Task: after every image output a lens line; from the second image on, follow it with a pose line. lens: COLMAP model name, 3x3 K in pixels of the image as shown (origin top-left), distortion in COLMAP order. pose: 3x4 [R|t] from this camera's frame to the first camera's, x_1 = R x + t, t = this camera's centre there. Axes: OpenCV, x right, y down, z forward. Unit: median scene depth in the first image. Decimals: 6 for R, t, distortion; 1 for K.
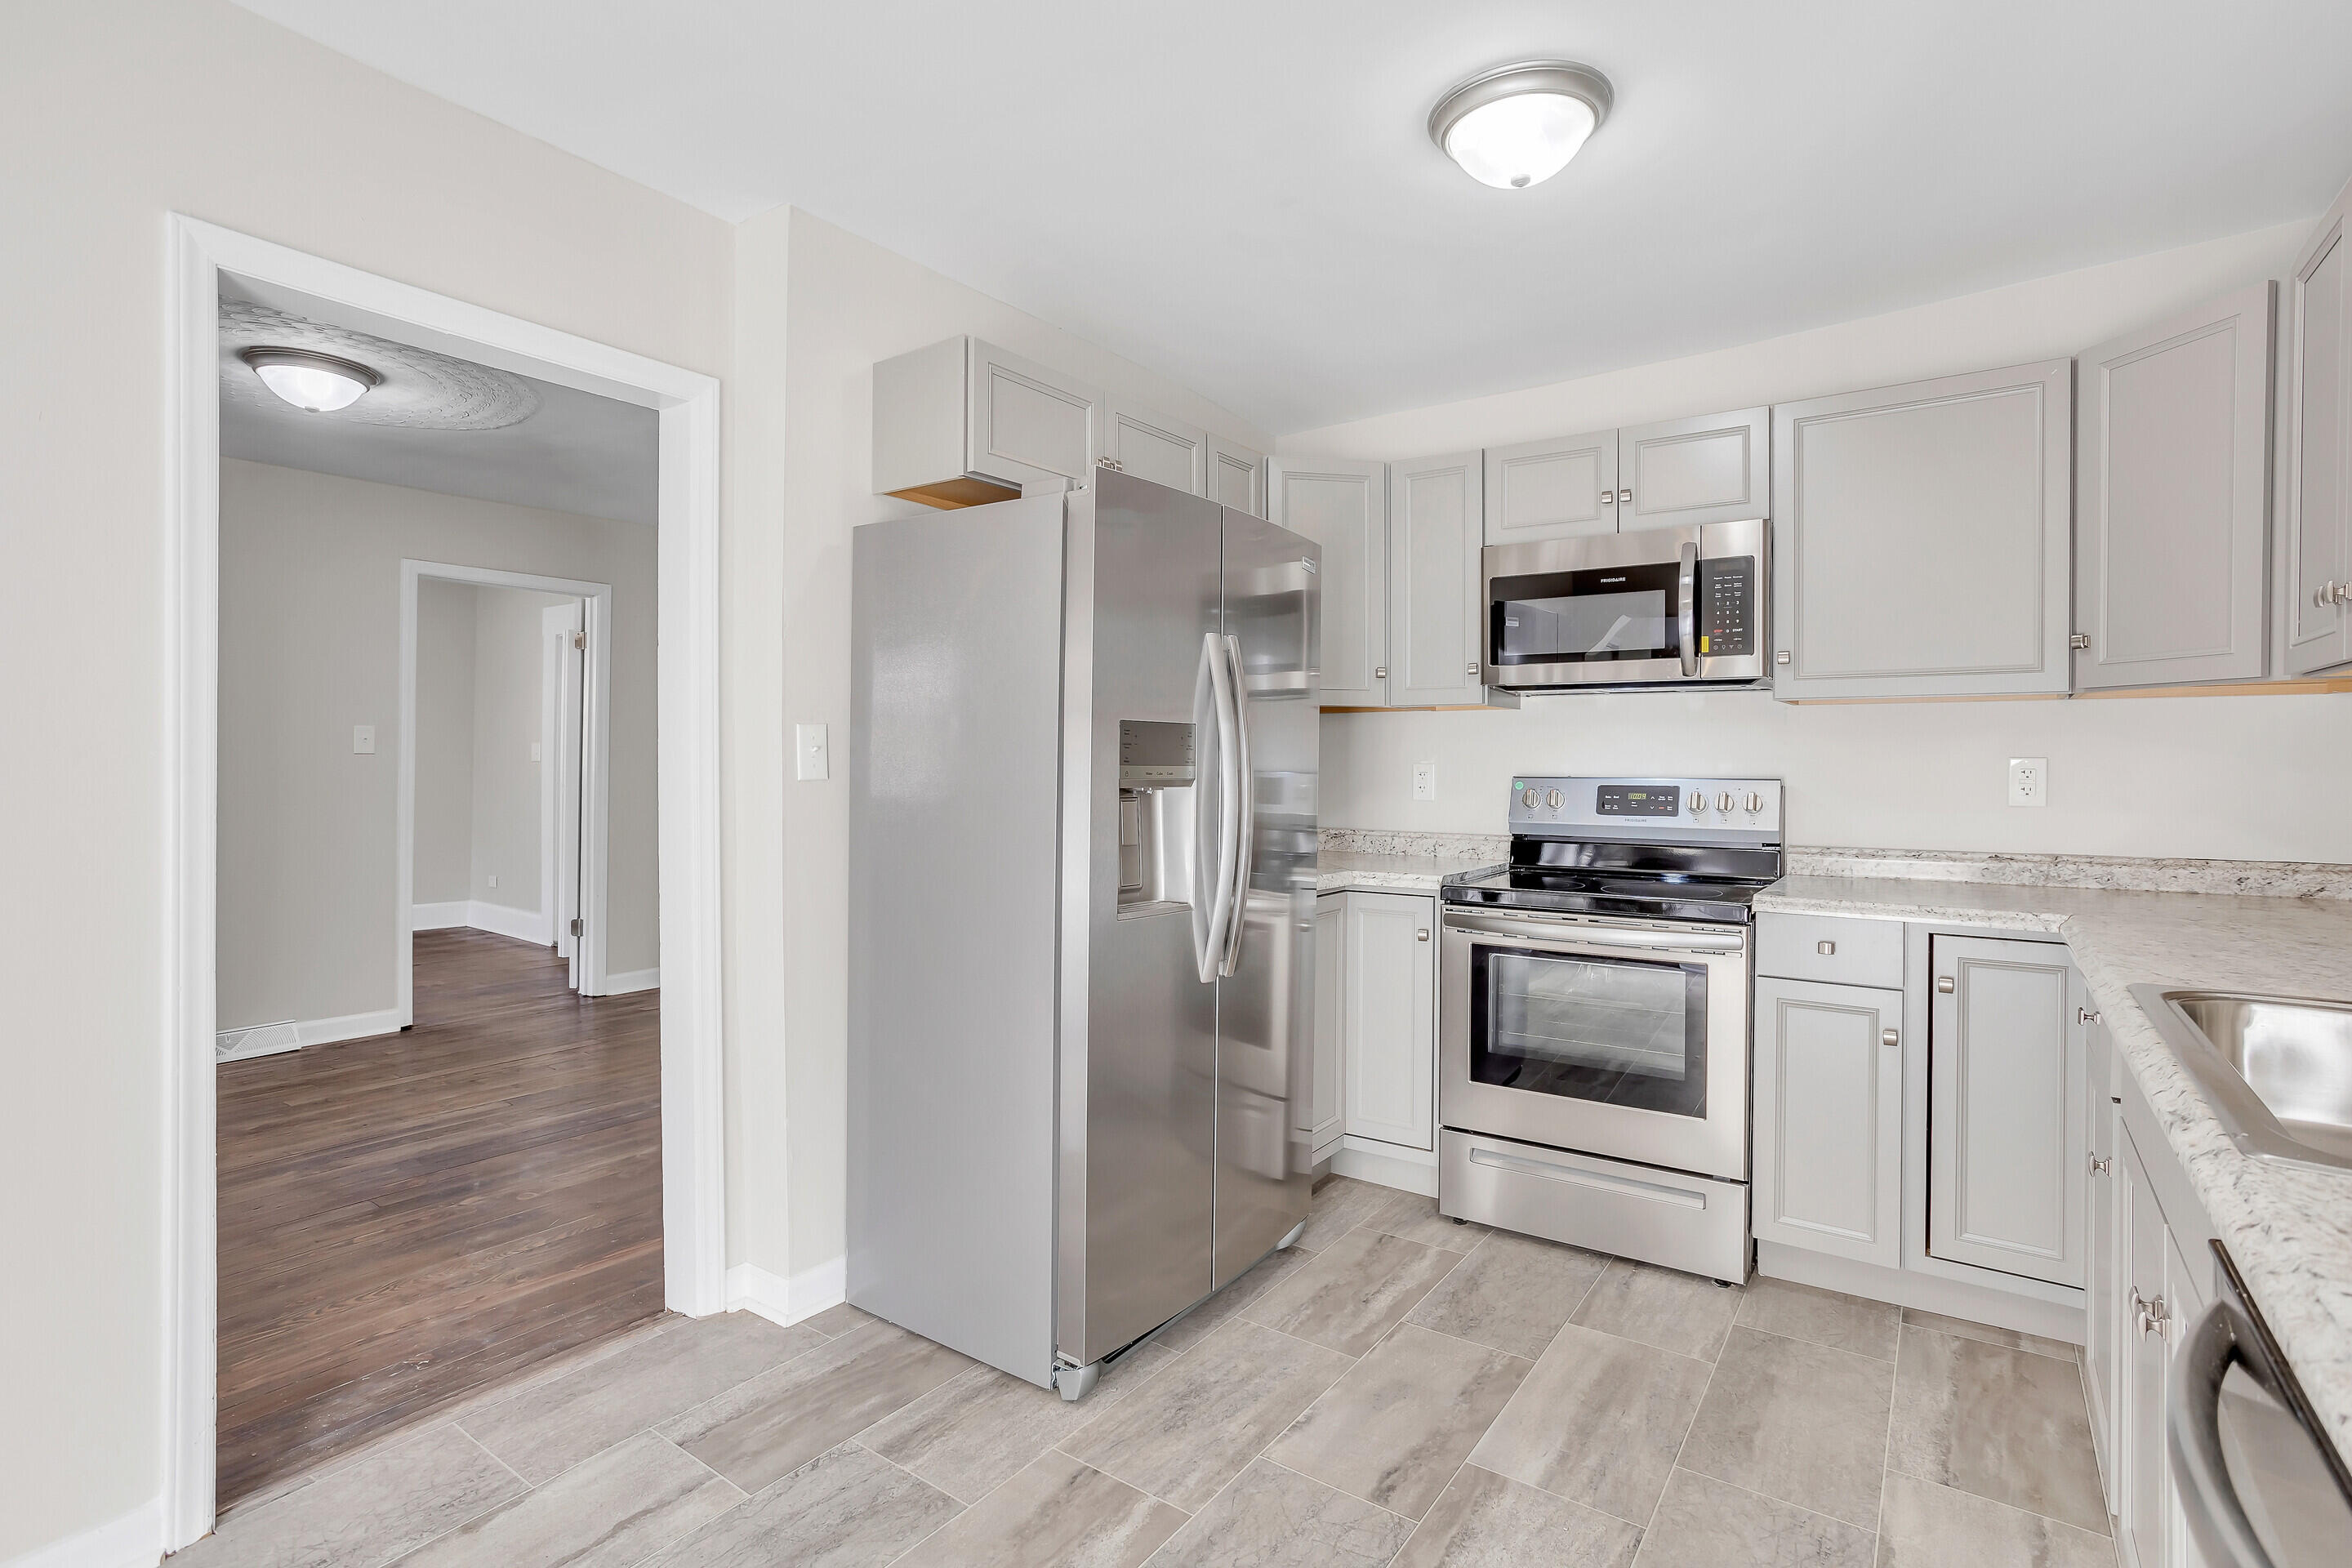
lens RADIAL K [[1134.6, 0, 1181.4], [0, 1134.6, 768.8], [0, 0, 1]] dist [-0.053180, 0.036484]
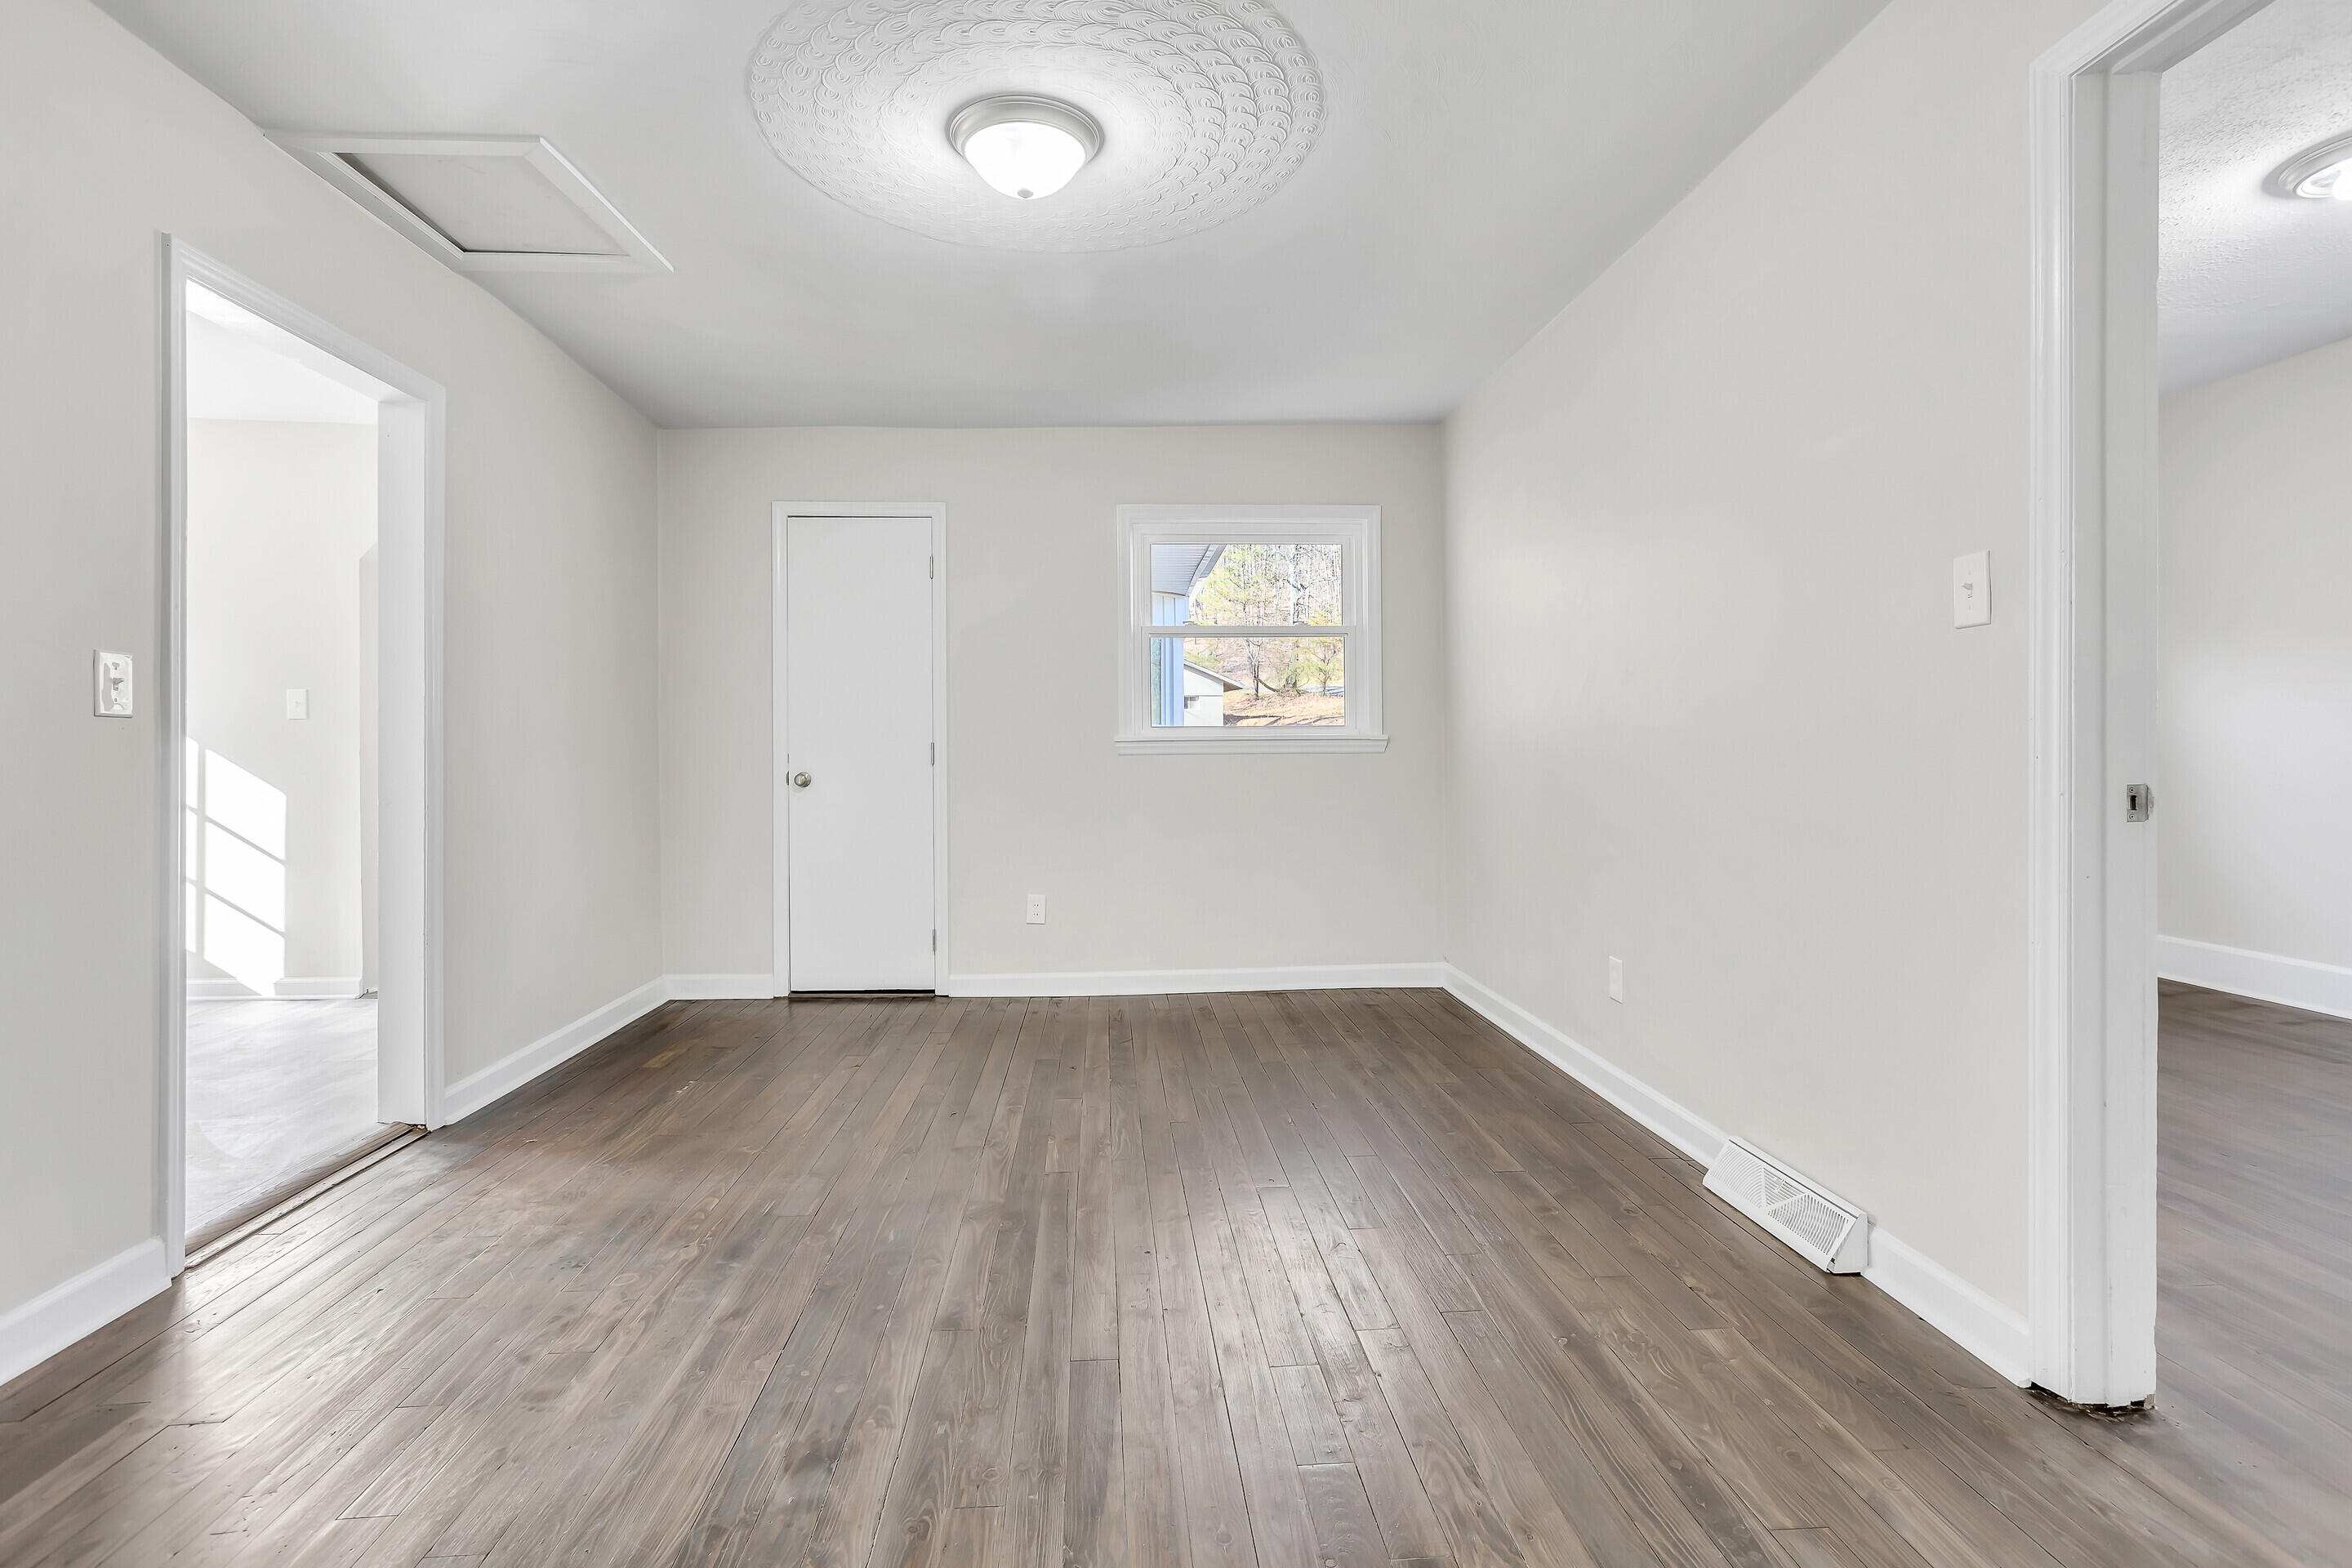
lens RADIAL K [[1108.6, 0, 1176.4], [0, 1108.6, 746.8], [0, 0, 1]] dist [-0.033571, 0.000035]
pose [[-0.782305, -0.002761, -0.622890, -0.259991], [-0.002000, 0.999996, -0.001921, 0.025831], [0.622892, -0.000257, -0.782307, 1.076244]]
